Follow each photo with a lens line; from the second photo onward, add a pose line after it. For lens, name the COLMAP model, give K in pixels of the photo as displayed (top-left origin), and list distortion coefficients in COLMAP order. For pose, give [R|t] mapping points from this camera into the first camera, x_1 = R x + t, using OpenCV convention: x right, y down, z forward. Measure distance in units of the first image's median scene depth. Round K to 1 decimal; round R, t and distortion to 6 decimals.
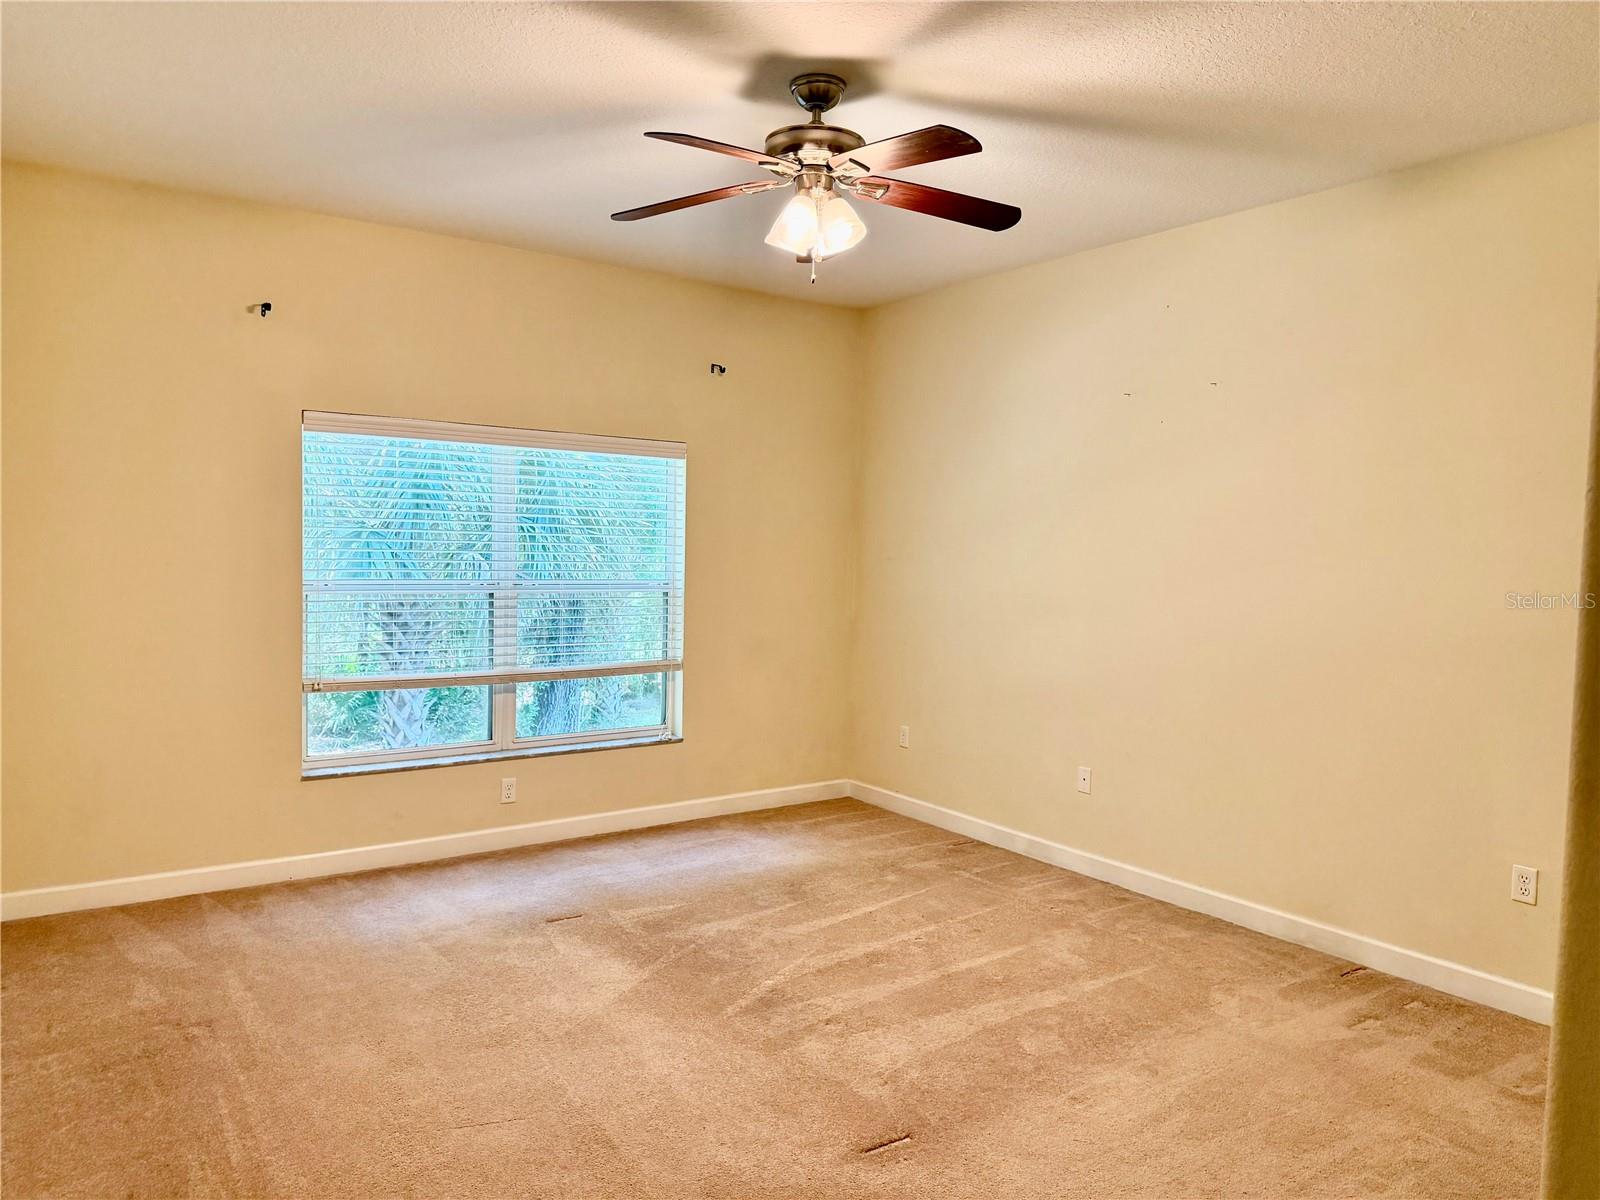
lens RADIAL K [[1069.1, 0, 800.0], [0, 1069.1, 600.0], [0, 0, 1]] dist [0.217565, -0.277041]
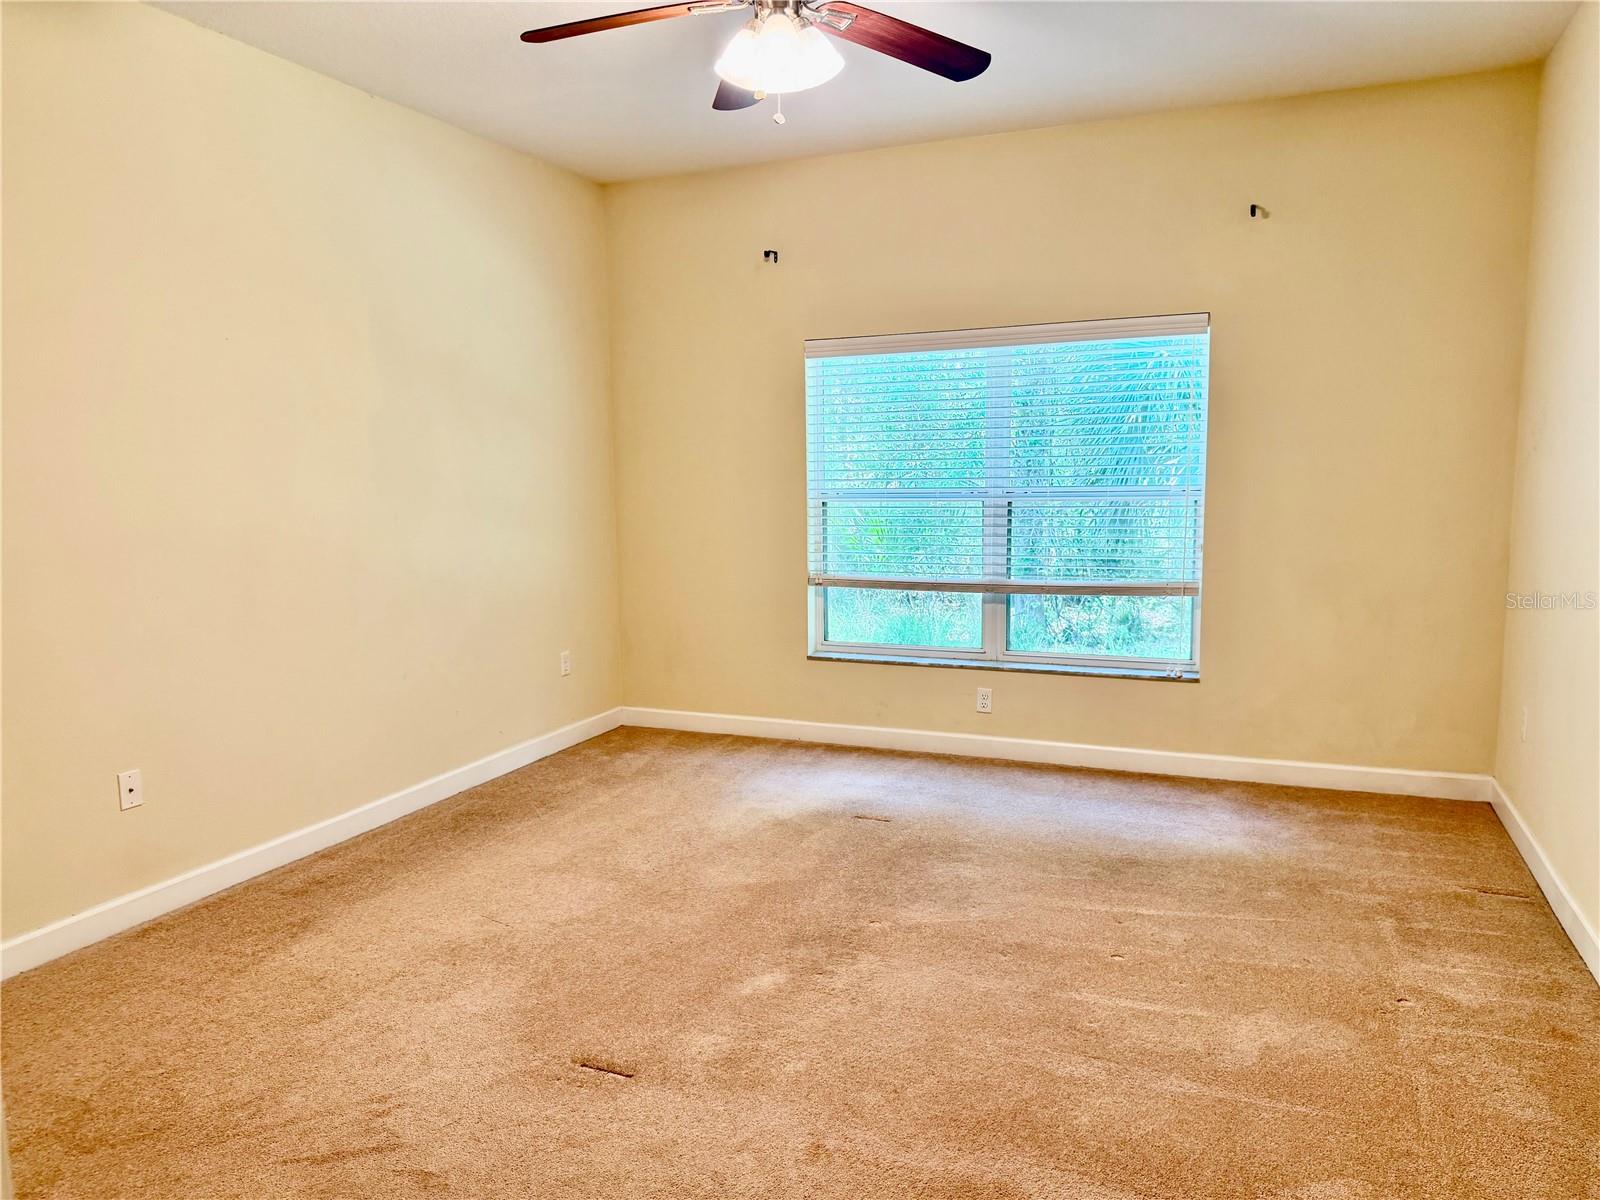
lens RADIAL K [[1113.4, 0, 800.0], [0, 1113.4, 600.0], [0, 0, 1]] dist [0.108183, -0.148974]
pose [[0.563341, 0.078226, -0.822513, 0.497558], [-0.011207, 0.996140, 0.087063, -0.003278], [0.826149, -0.039828, 0.562043, 0.310147]]
